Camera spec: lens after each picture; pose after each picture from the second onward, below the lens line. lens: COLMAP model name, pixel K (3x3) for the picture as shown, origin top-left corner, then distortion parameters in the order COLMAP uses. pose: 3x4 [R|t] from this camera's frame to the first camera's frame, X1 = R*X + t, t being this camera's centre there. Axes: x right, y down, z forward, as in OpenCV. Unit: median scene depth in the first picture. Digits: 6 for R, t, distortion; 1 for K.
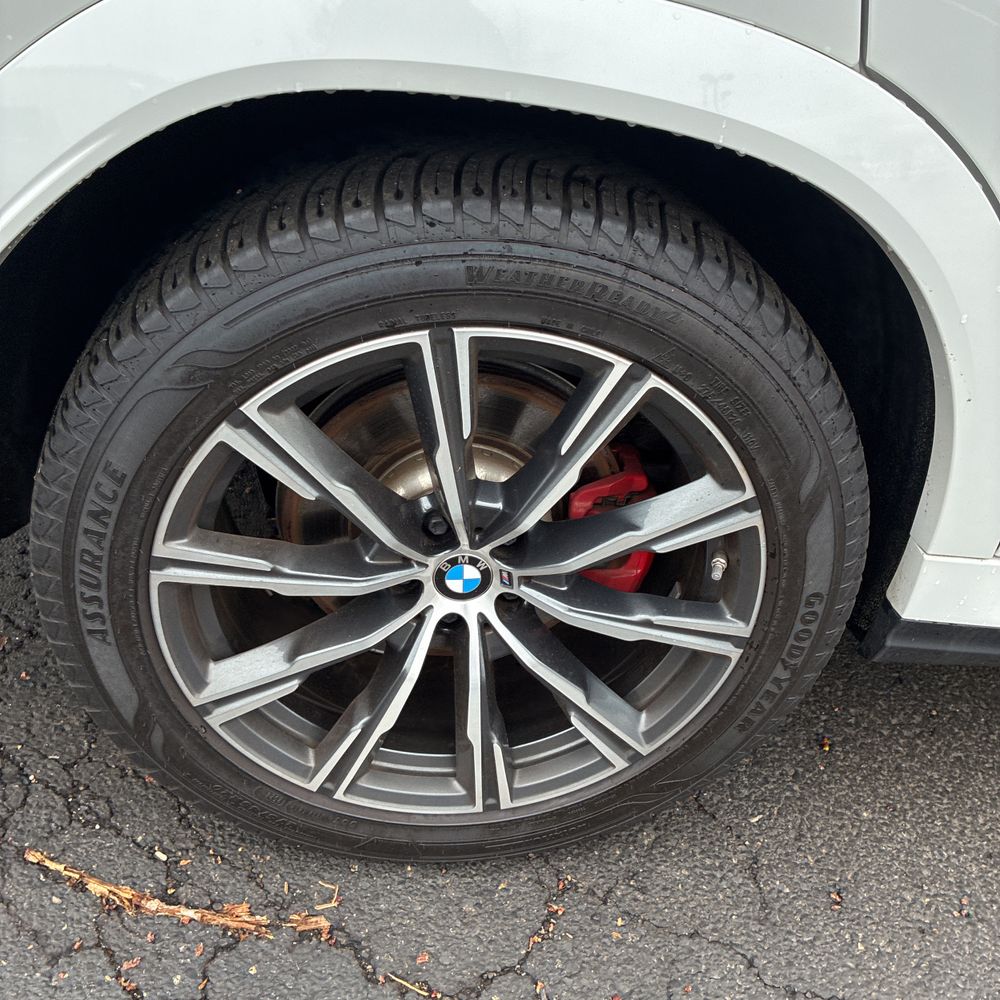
lens RADIAL K [[1023.3, 0, 500.0], [0, 1023.3, 500.0], [0, 0, 1]] dist [0.003469, -0.014504]
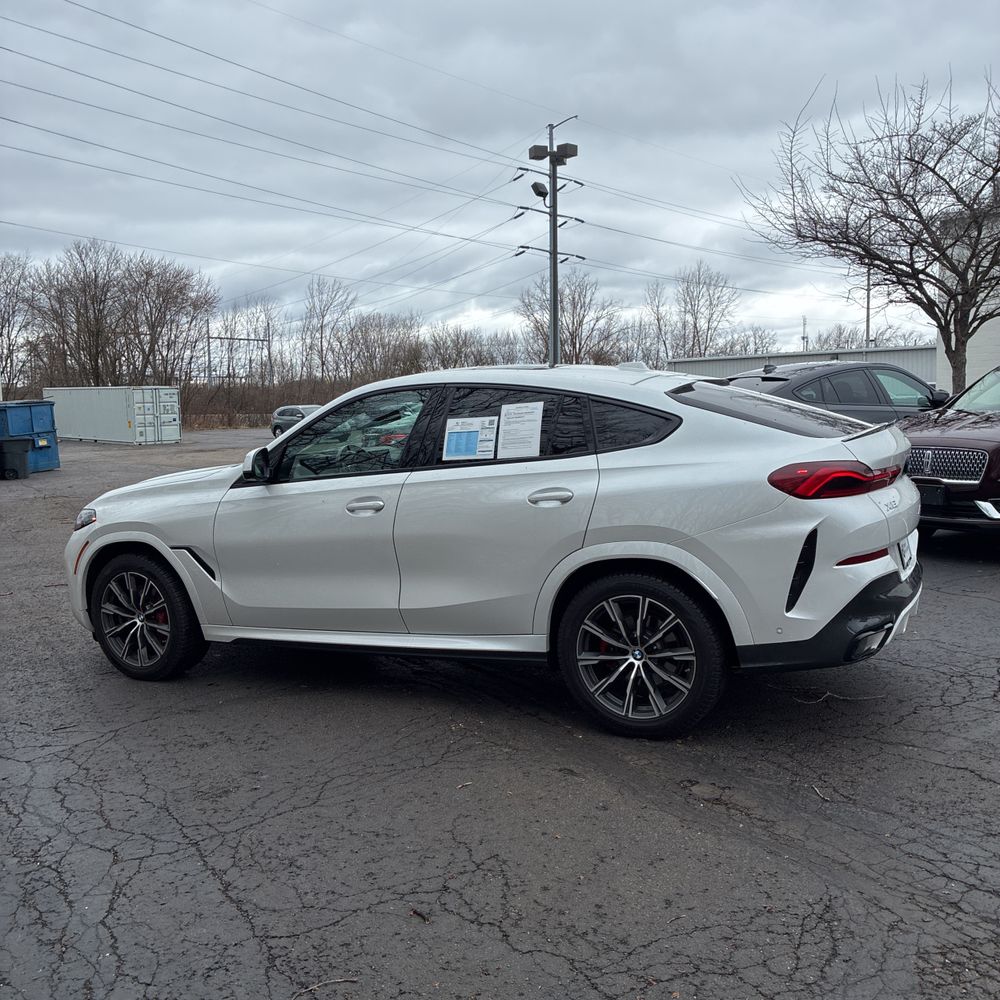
lens RADIAL K [[1025.7, 0, 515.7], [0, 1025.7, 502.6], [0, 0, 1]] dist [0.152254, -0.361213]
pose [[0.836298, 0.263137, -0.481003, 1.638904], [-0.440633, 0.844629, -0.304048, 1.210045], [0.326263, 0.466221, 0.822308, -3.514531]]
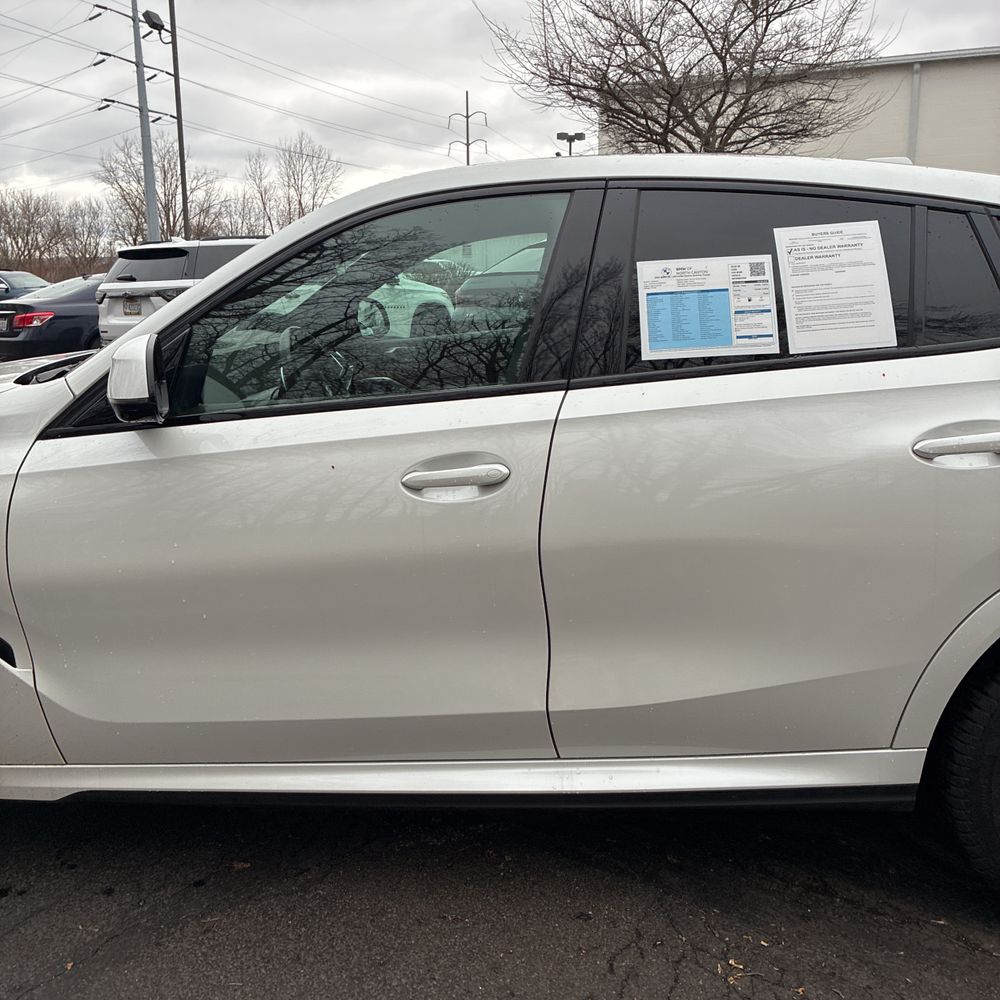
lens RADIAL K [[1006.7, 0, 485.1], [0, 1006.7, 495.8], [0, 0, 1]] dist [0.026339, -0.005490]
pose [[0.961045, 0.250462, -0.116883, -1.300710], [-0.275731, 0.898029, -0.342806, 0.690294], [0.019104, 0.361681, 0.932106, -1.313744]]
